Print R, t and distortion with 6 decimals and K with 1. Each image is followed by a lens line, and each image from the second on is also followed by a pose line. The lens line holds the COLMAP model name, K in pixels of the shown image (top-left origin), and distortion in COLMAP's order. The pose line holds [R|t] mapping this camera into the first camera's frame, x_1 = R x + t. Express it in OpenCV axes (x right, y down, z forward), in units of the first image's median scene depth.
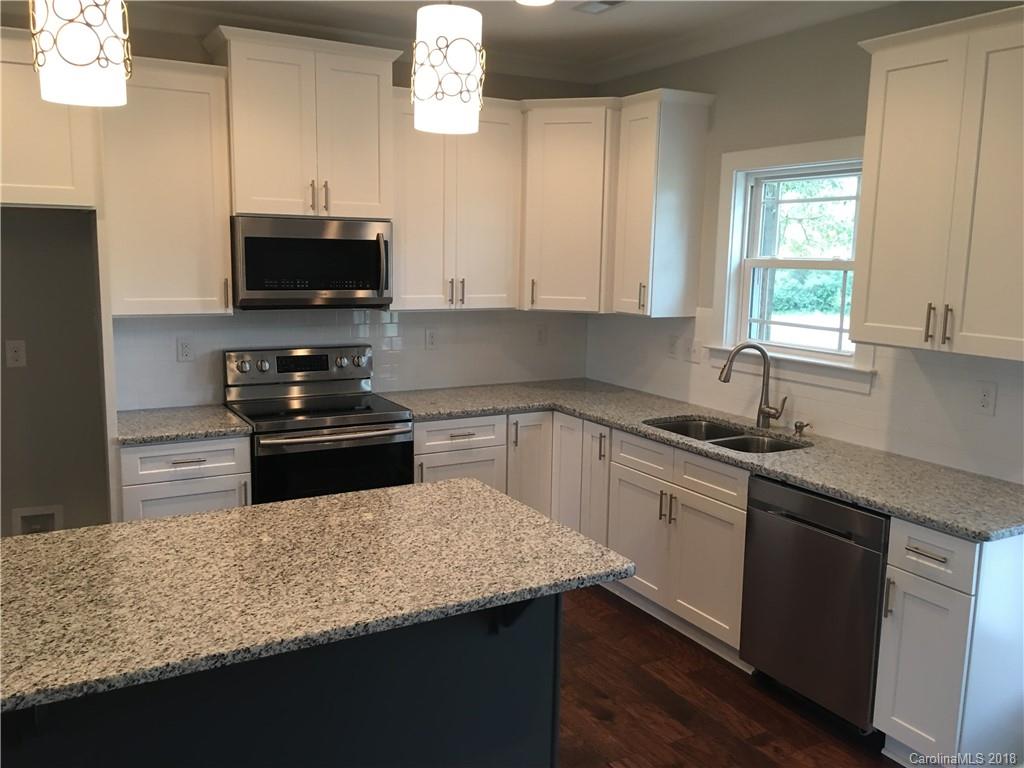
lens RADIAL K [[865.5, 0, 509.6], [0, 865.5, 378.6], [0, 0, 1]] dist [0.093172, -0.128779]
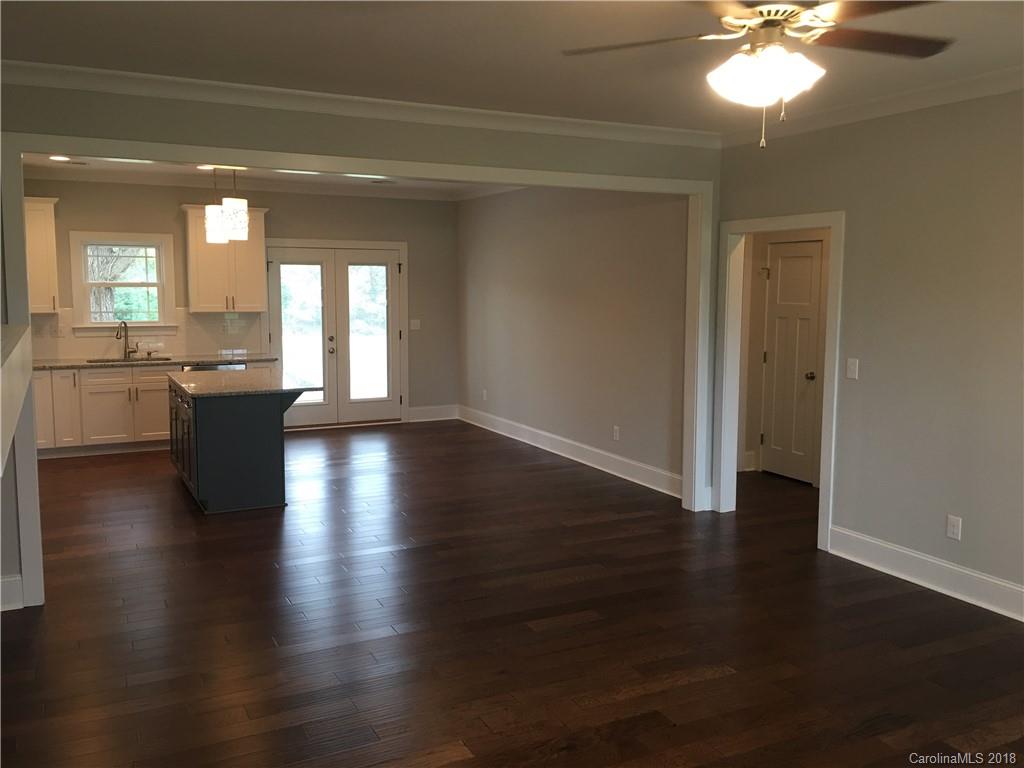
lens RADIAL K [[865.5, 0, 509.6], [0, 865.5, 378.6], [0, 0, 1]] dist [0.093172, -0.128779]
pose [[0.035127, -0.124035, 0.991656, -1.878504], [0.146324, 0.982213, 0.117671, -0.013761], [-0.988613, 0.140969, 0.052652, -0.066831]]
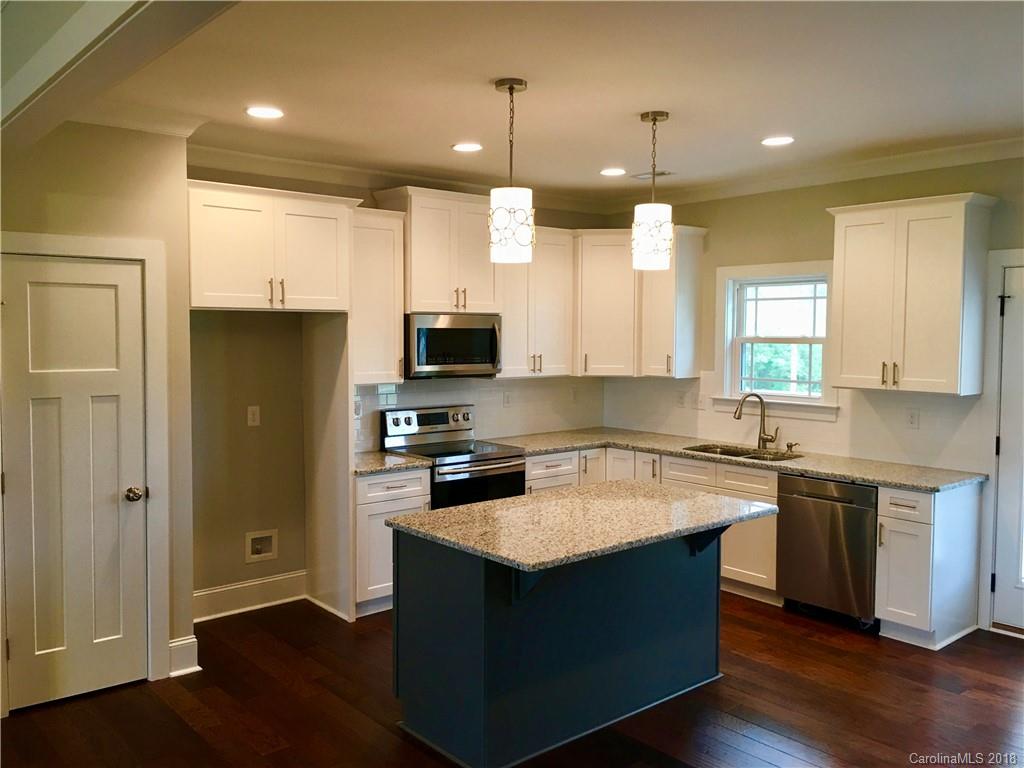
lens RADIAL K [[865.5, 0, 509.6], [0, 865.5, 378.6], [0, 0, 1]] dist [0.093172, -0.128779]
pose [[0.980837, -0.025636, 0.193137, -0.417454], [0.042885, 0.995401, -0.085663, 0.045062], [-0.190053, 0.092304, 0.977425, -0.386575]]
